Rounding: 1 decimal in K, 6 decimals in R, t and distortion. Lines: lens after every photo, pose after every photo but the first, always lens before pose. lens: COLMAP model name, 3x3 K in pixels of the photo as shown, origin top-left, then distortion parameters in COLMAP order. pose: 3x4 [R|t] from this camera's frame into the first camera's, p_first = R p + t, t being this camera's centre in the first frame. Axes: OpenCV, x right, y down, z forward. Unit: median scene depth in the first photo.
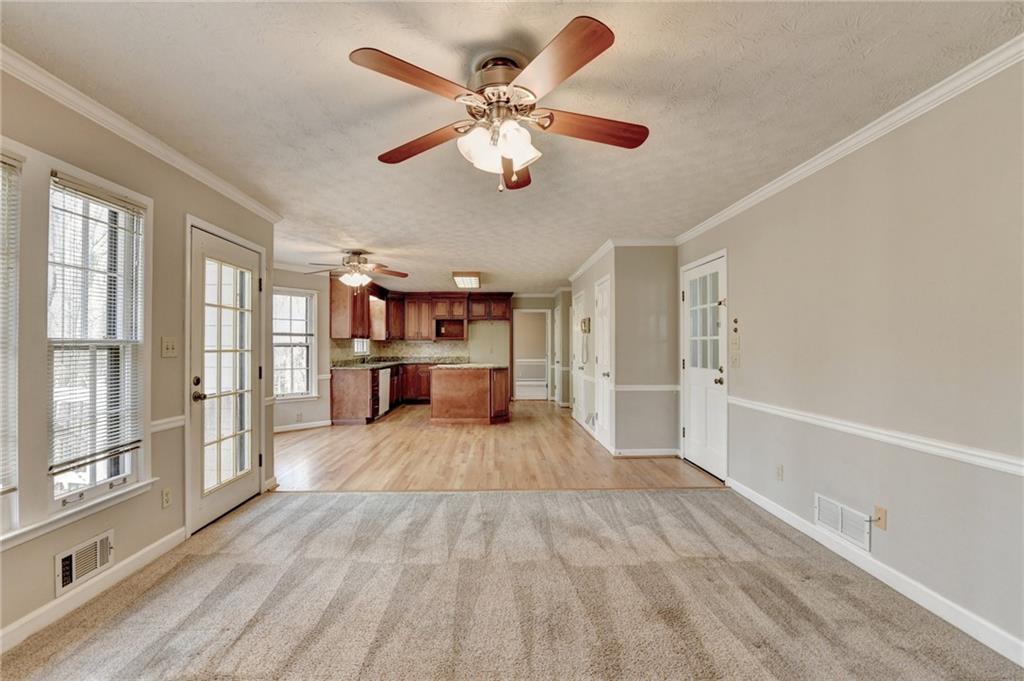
lens RADIAL K [[428.1, 0, 507.4], [0, 428.1, 342.5], [0, 0, 1]] dist [0.000567, 0.000062]
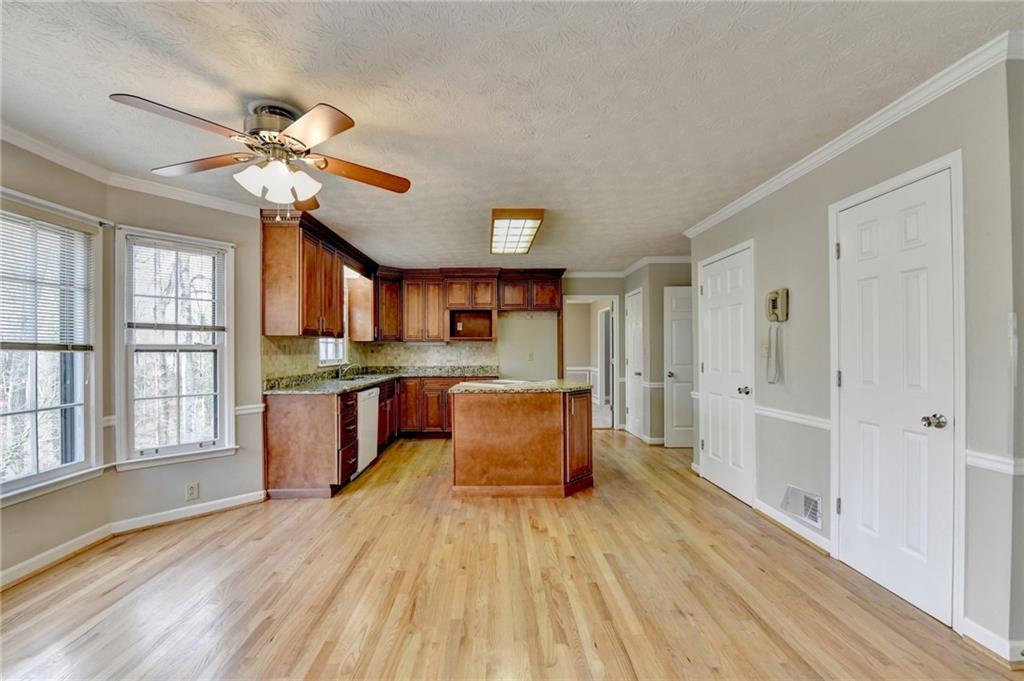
lens RADIAL K [[428.1, 0, 508.0], [0, 428.1, 347.8], [0, 0, 1]] dist [0.000567, 0.000062]
pose [[0.999979, -0.004498, 0.004636, -0.094469], [0.004491, 0.999989, 0.001510, 0.004770], [-0.004643, -0.001489, 0.999988, 0.395550]]
